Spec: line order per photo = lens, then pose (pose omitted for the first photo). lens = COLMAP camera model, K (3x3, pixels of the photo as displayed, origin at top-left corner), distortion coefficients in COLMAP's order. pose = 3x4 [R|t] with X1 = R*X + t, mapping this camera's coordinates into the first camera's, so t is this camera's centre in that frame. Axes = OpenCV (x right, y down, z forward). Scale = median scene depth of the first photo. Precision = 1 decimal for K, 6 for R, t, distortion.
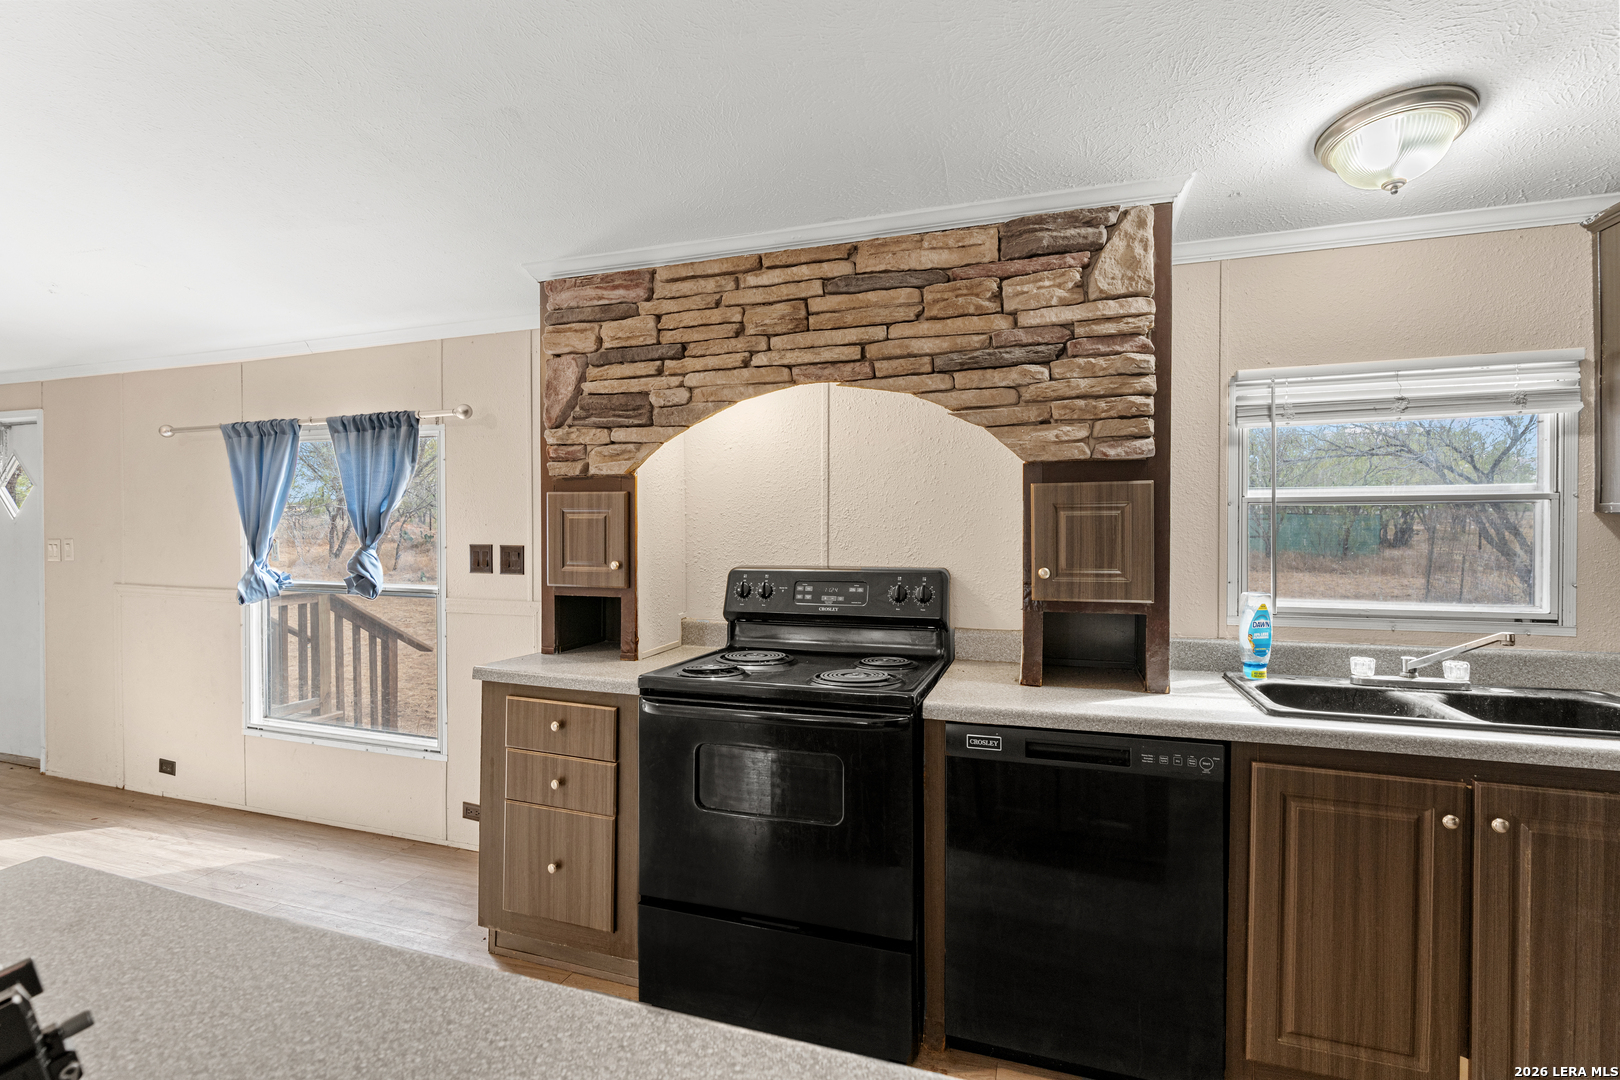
lens RADIAL K [[733.9, 0, 810.0], [0, 733.9, 532.0], [0, 0, 1]] dist [-0.006337, 0.000378]
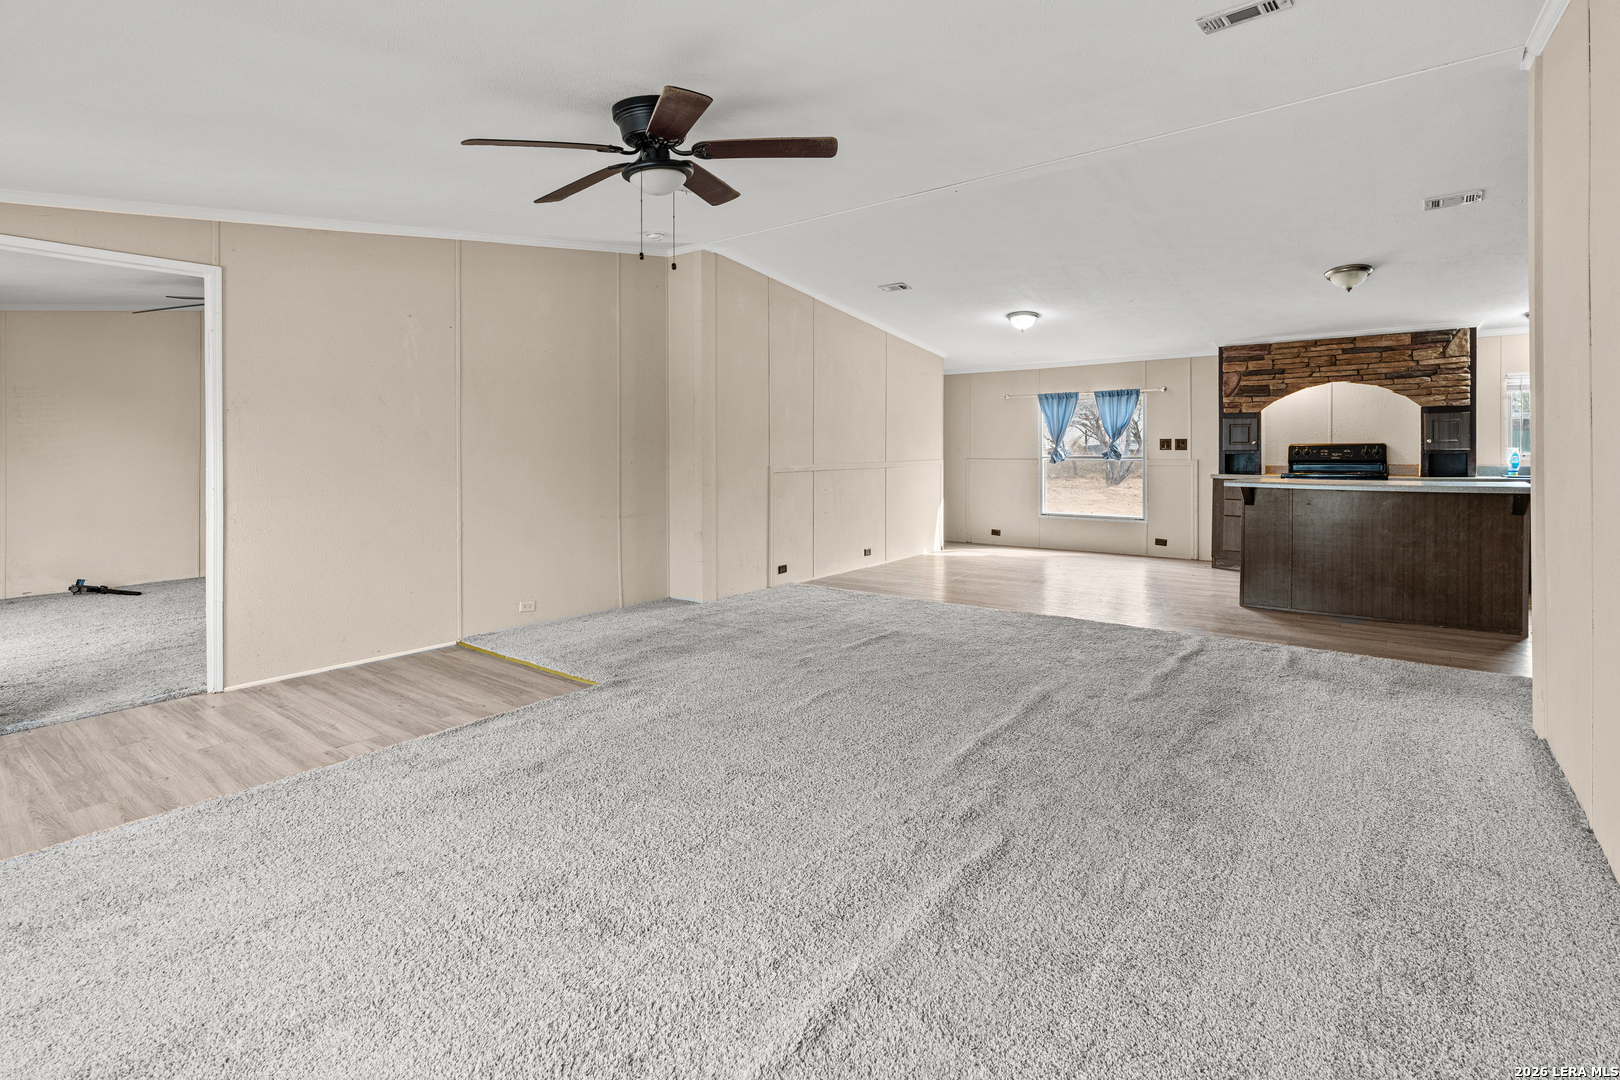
lens RADIAL K [[761.8, 0, 812.7], [0, 761.8, 450.9], [0, 0, 1]] dist [-0.001481, 0.000385]
pose [[0.944366, -0.001878, -0.328892, -1.106836], [-0.000799, 0.999968, -0.008004, 0.123799], [0.328897, 0.007821, 0.944333, -2.963026]]
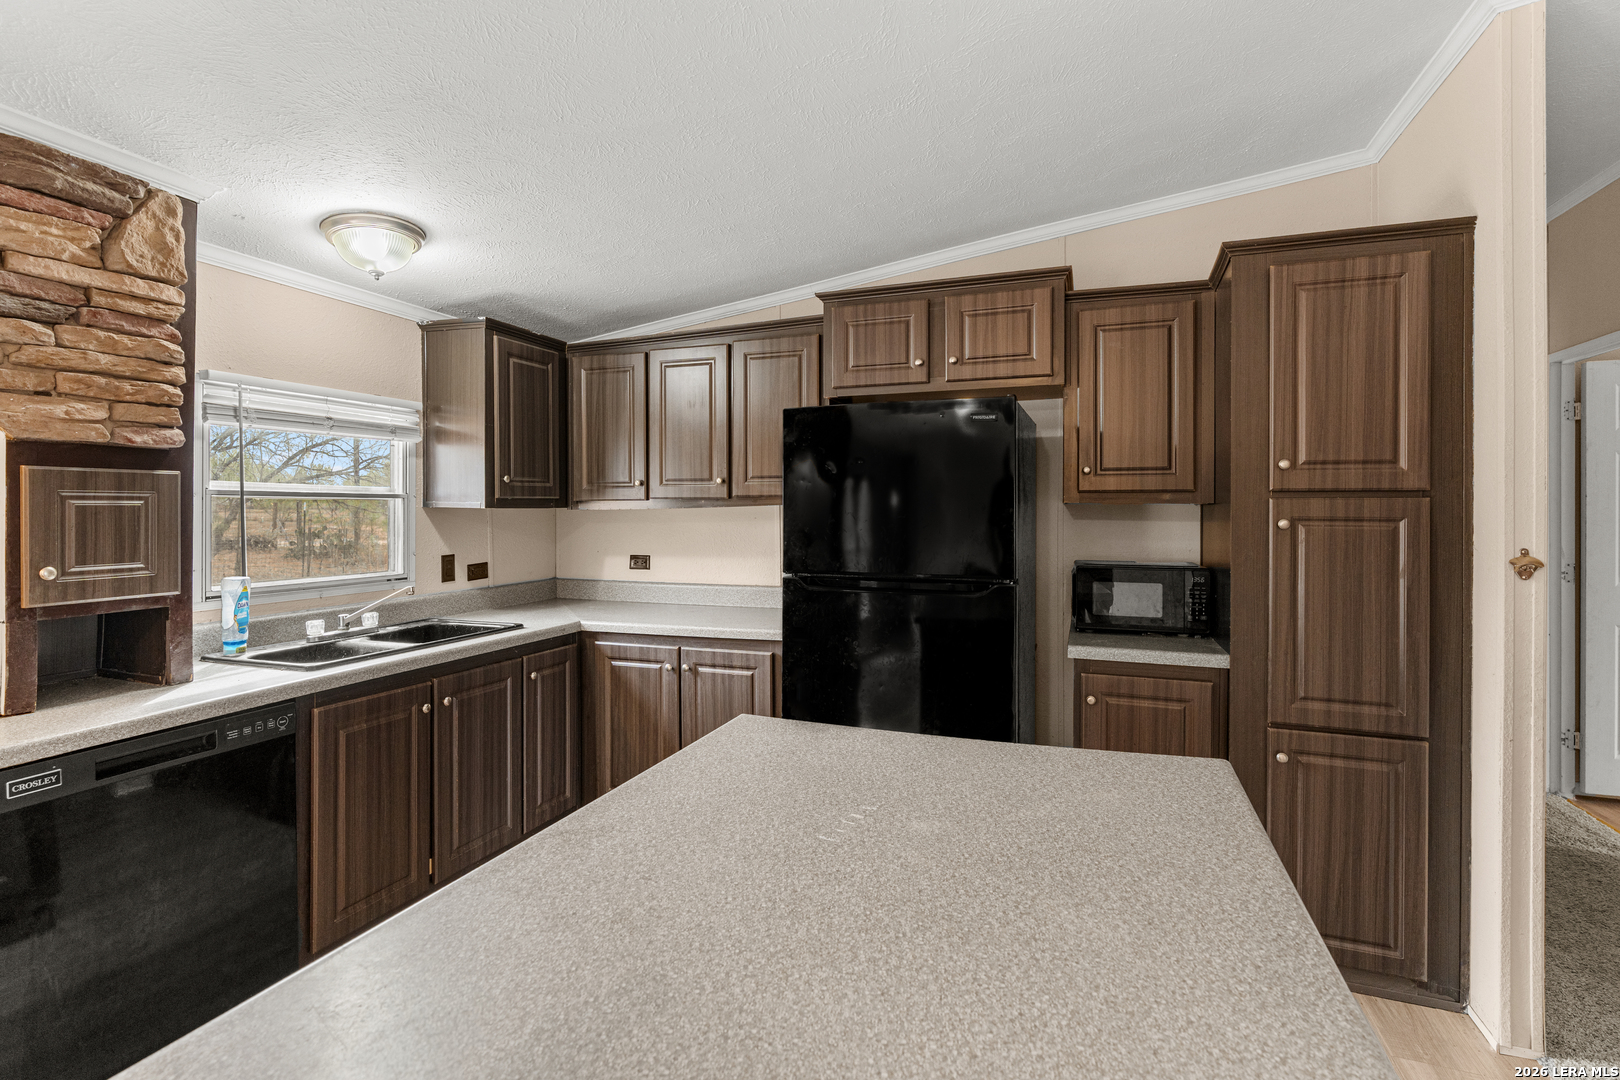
lens RADIAL K [[749.2, 0, 814.4], [0, 749.2, 512.3], [0, 0, 1]] dist [-0.001160, 0.000179]
pose [[0.034860, 0.001565, 0.999391, -0.490719], [0.008274, 0.999964, -0.001854, -0.005041], [-0.999358, 0.008334, 0.034846, 0.090667]]
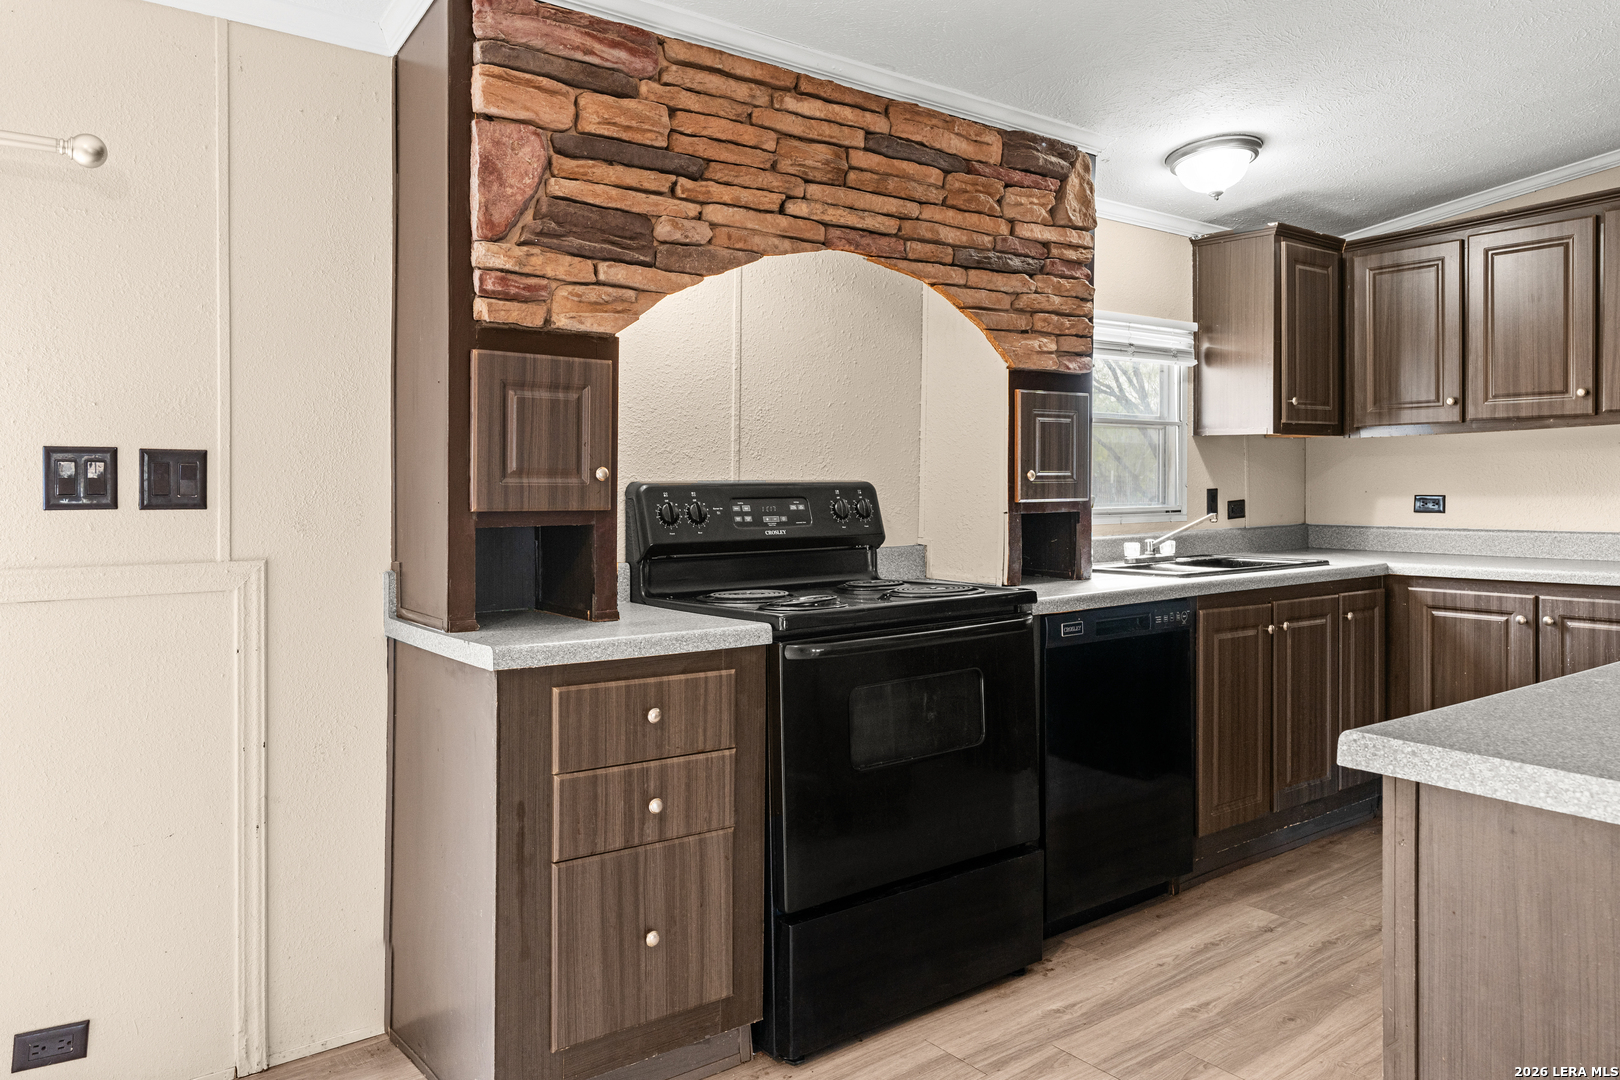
lens RADIAL K [[1086.4, 0, 812.8], [0, 1086.4, 493.8], [0, 0, 1]] dist [-0.000420, -0.000456]
pose [[0.572337, -0.008152, 0.819978, -1.102179], [0.009599, 0.999949, 0.003241, 0.071918], [-0.819962, 0.006016, 0.572386, 0.355233]]
